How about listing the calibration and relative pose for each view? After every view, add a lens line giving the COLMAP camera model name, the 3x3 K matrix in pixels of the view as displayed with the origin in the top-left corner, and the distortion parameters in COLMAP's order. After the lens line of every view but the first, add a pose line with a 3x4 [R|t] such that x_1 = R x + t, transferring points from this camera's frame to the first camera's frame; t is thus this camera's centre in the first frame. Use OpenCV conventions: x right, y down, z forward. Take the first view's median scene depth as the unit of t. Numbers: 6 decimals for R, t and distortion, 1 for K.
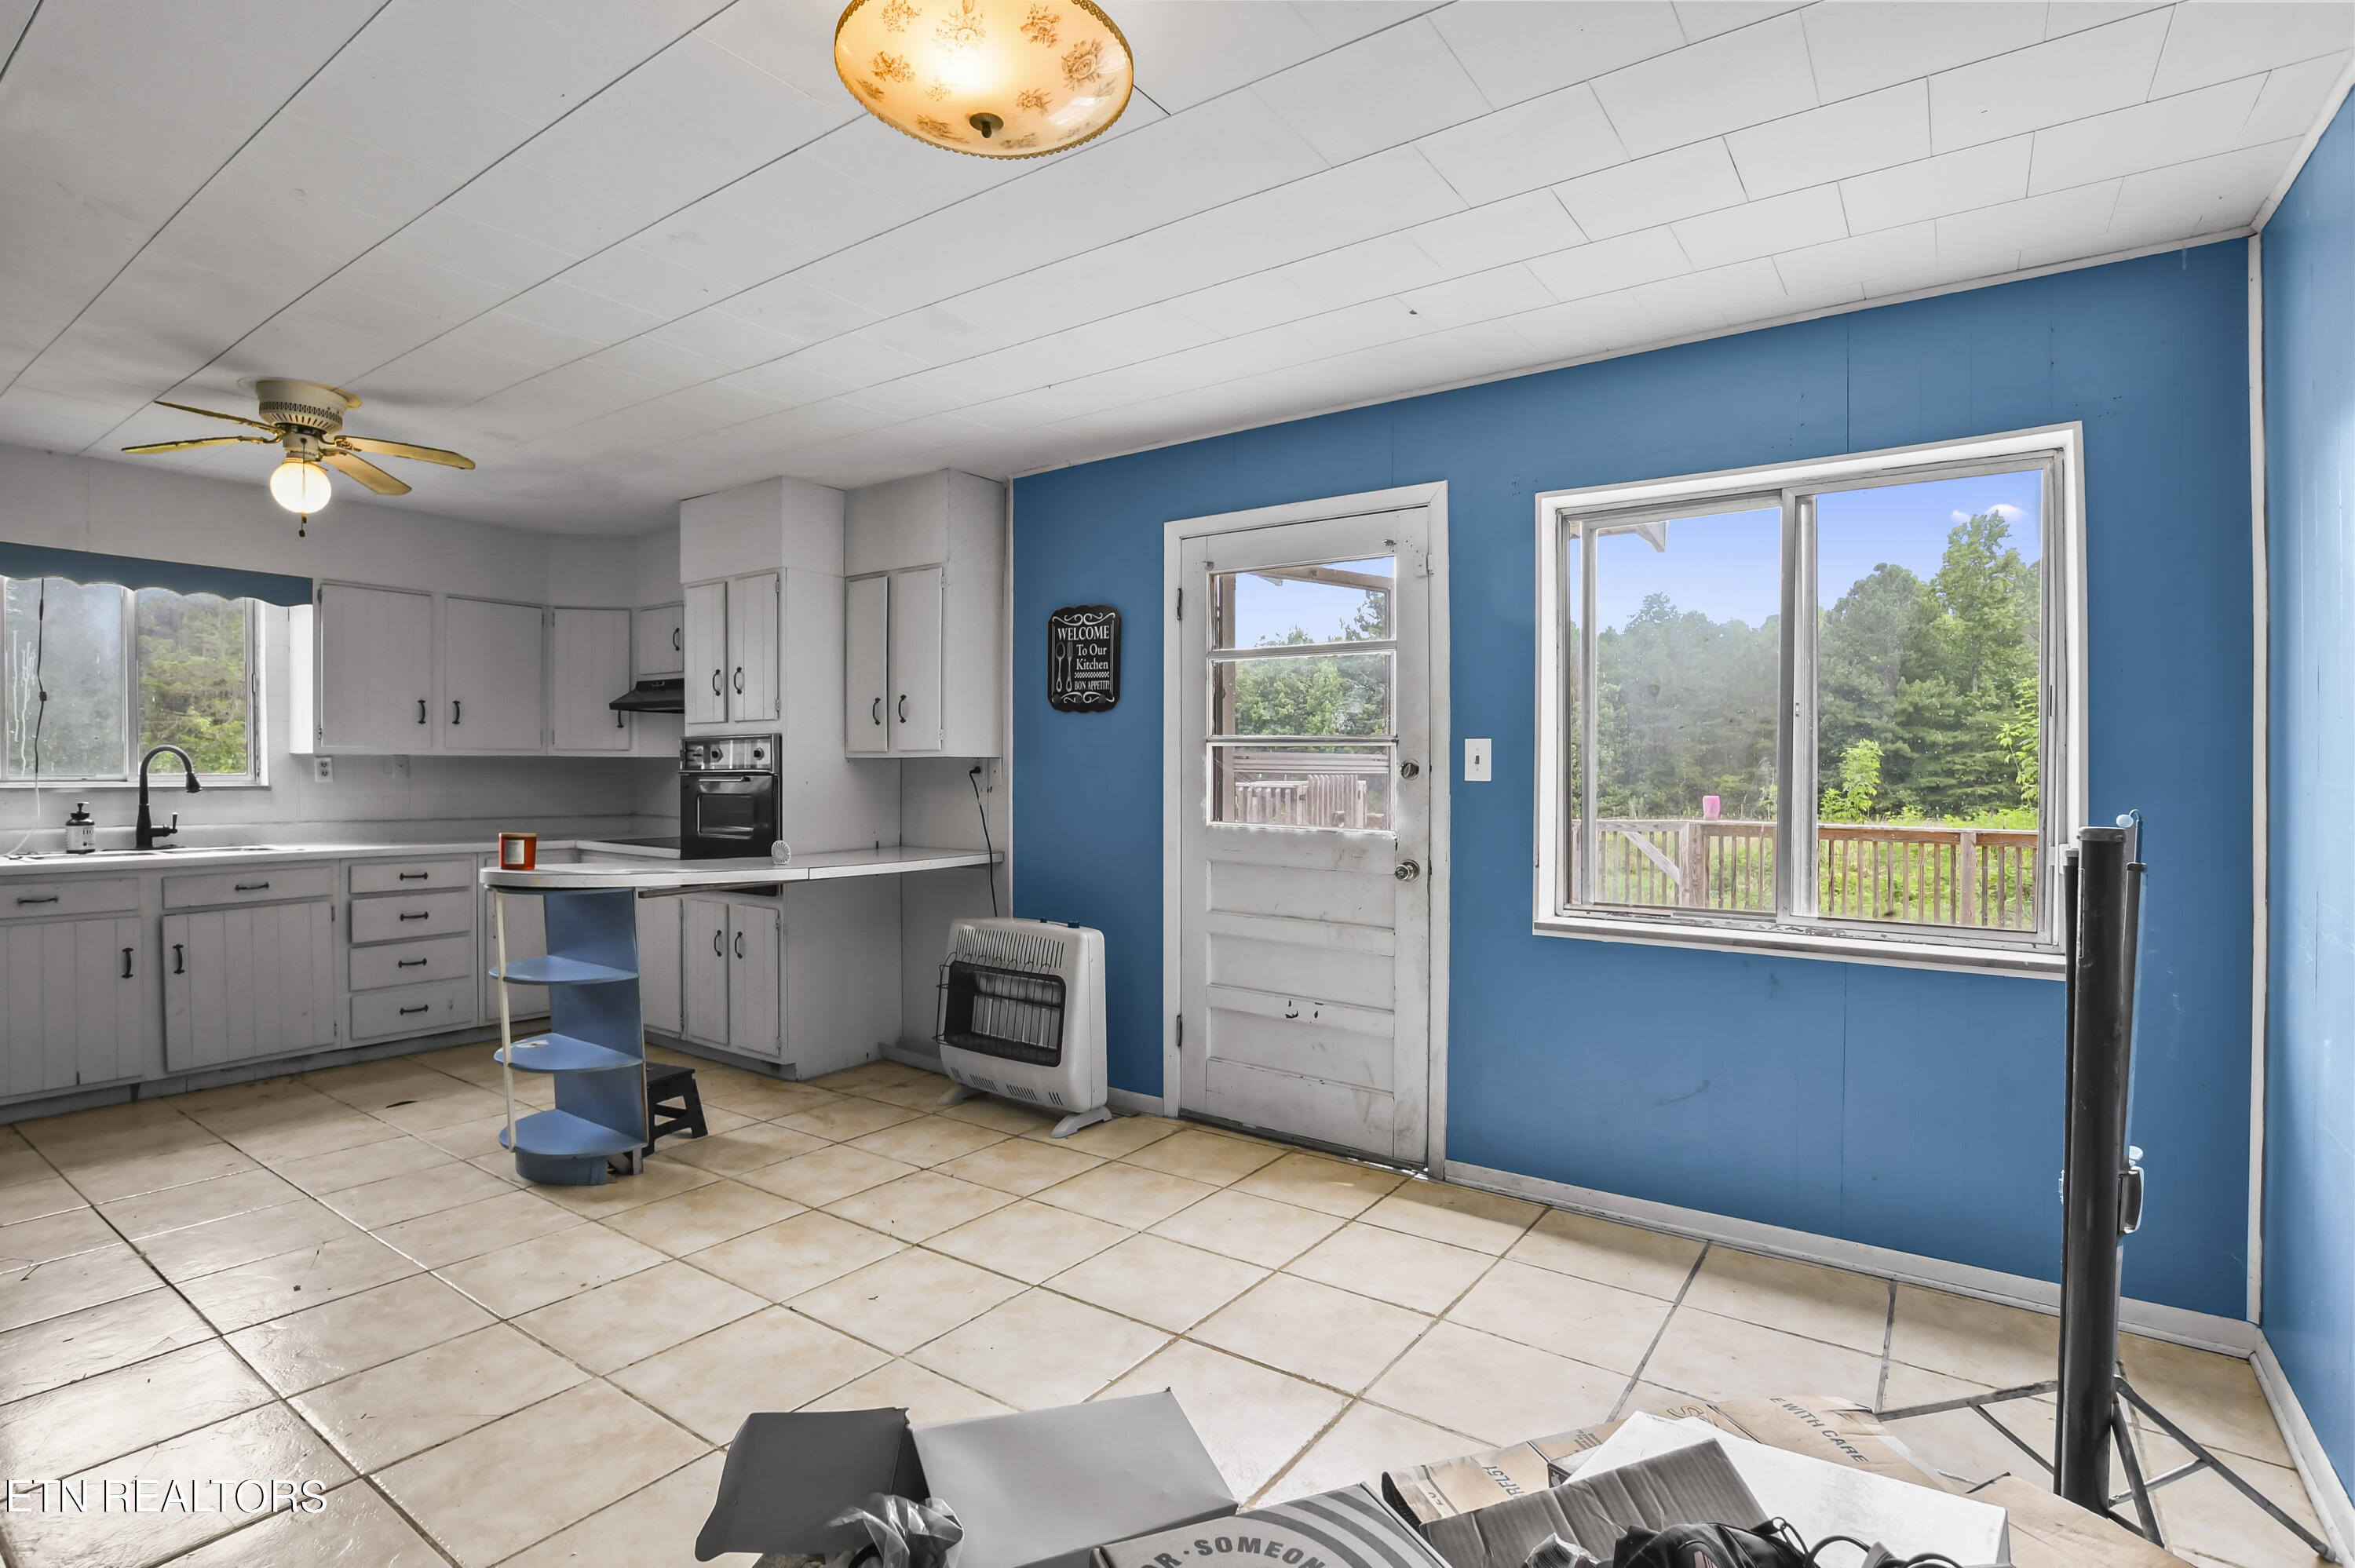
lens RADIAL K [[1122.2, 0, 1151.2], [0, 1122.2, 786.1], [0, 0, 1]] dist [-0.027777, 0.002079]
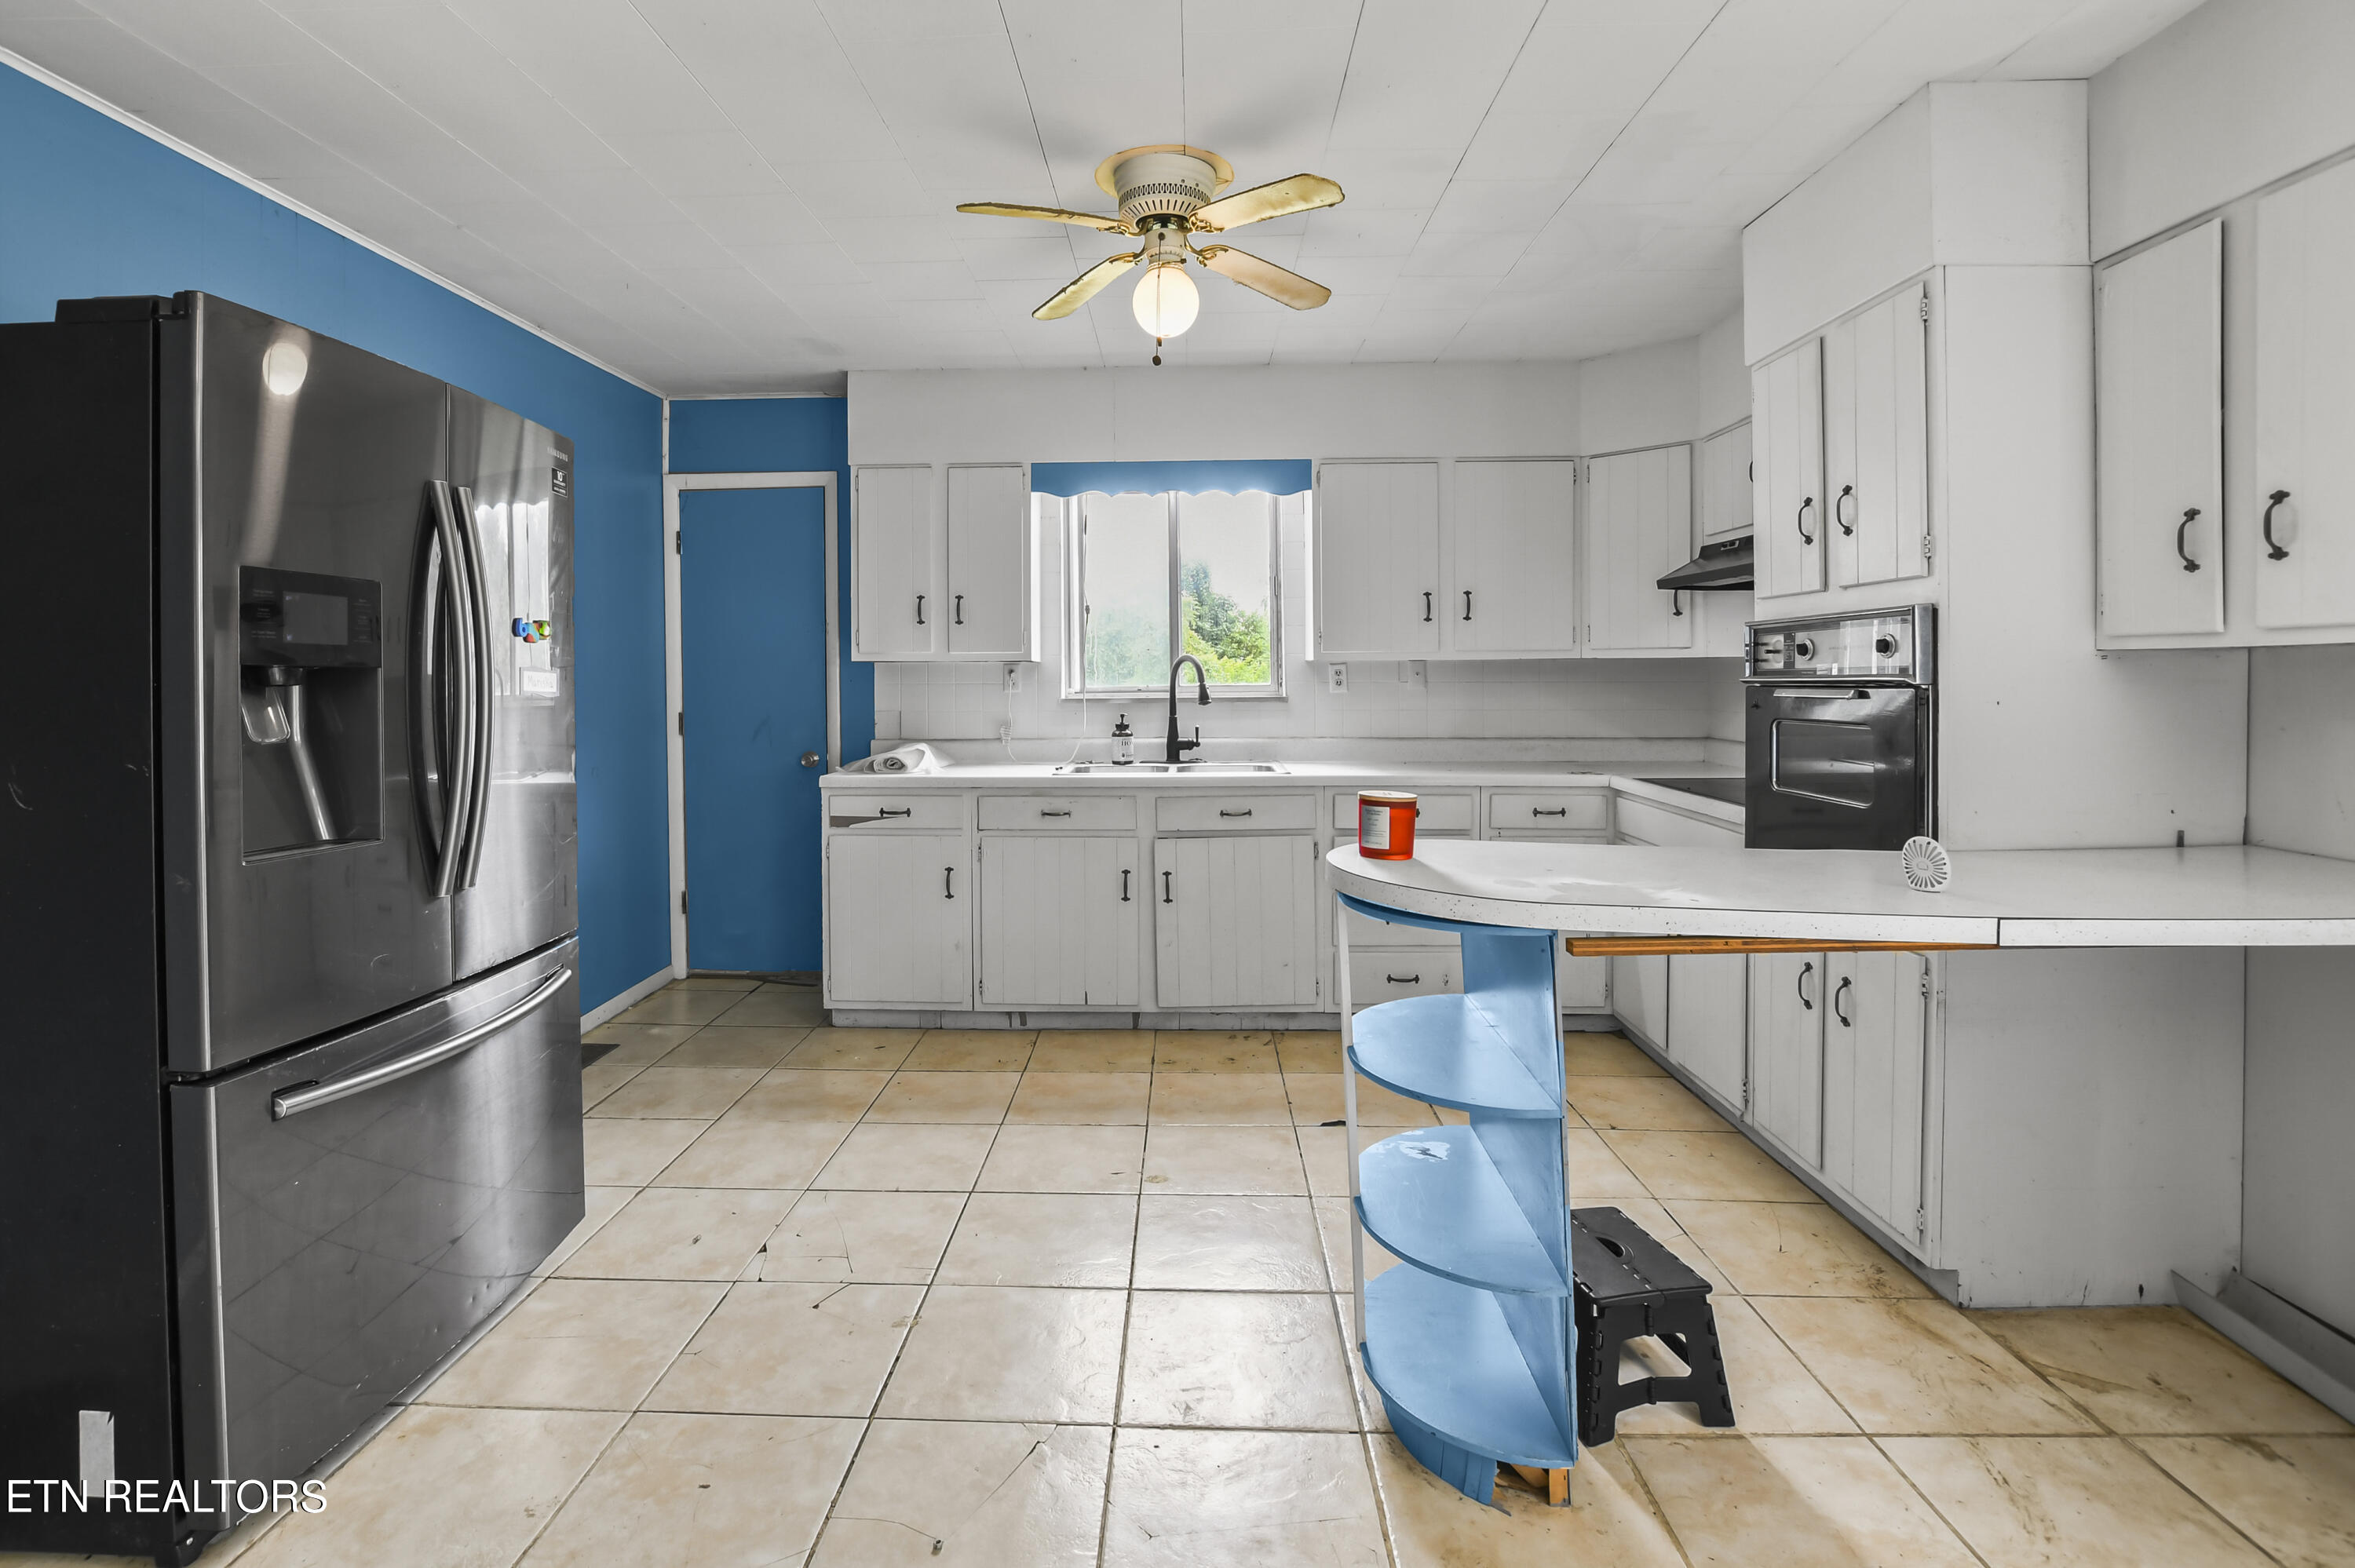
lens RADIAL K [[1073.5, 0, 1151.9], [0, 1073.5, 691.7], [0, 0, 1]] dist [-0.037505, 0.006620]
pose [[0.557794, 0.005366, -0.829962, -0.148790], [-0.001136, 0.999983, 0.005702, -0.011246], [0.829979, -0.002238, 0.557791, 0.490022]]
